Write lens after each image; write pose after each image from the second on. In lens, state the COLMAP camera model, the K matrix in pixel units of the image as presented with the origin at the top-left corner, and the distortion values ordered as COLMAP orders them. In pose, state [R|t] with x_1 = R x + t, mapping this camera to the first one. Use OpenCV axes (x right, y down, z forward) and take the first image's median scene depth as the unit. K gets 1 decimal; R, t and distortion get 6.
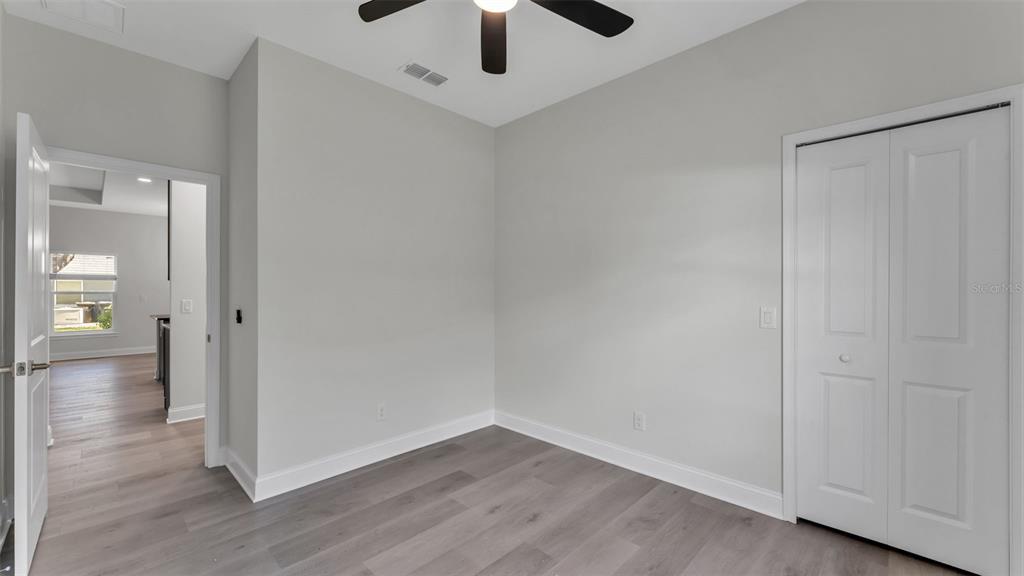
lens RADIAL K [[413.3, 0, 512.0], [0, 413.3, 290.4], [0, 0, 1]] dist [-0.001333, -0.000043]
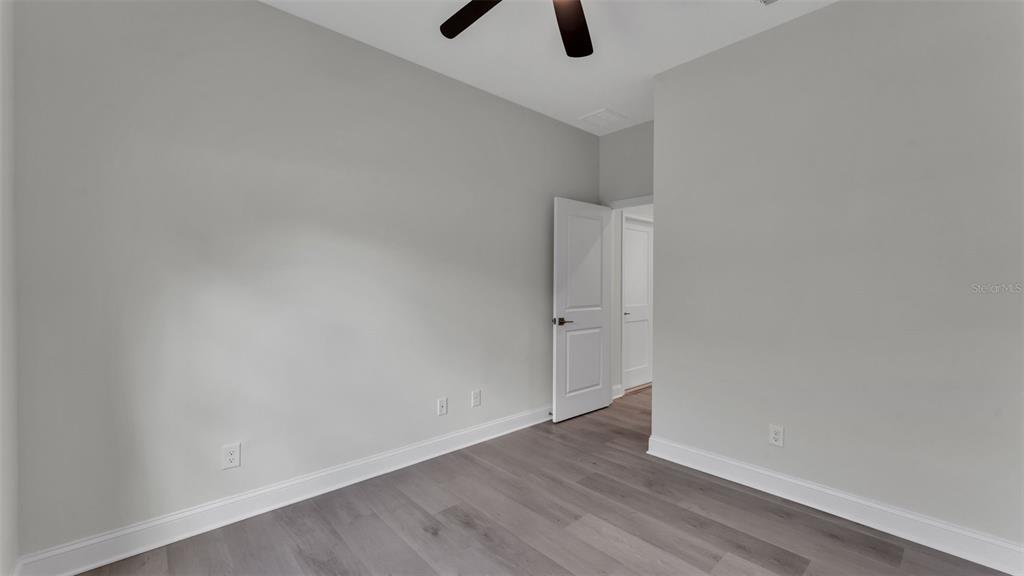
lens RADIAL K [[413.3, 0, 512.4], [0, 413.3, 286.3], [0, 0, 1]] dist [-0.001333, -0.000043]
pose [[-0.069712, 0.007419, -0.997540, 0.665226], [-0.005646, 0.999953, 0.007832, -0.003862], [0.997551, 0.006178, -0.069666, 0.679830]]
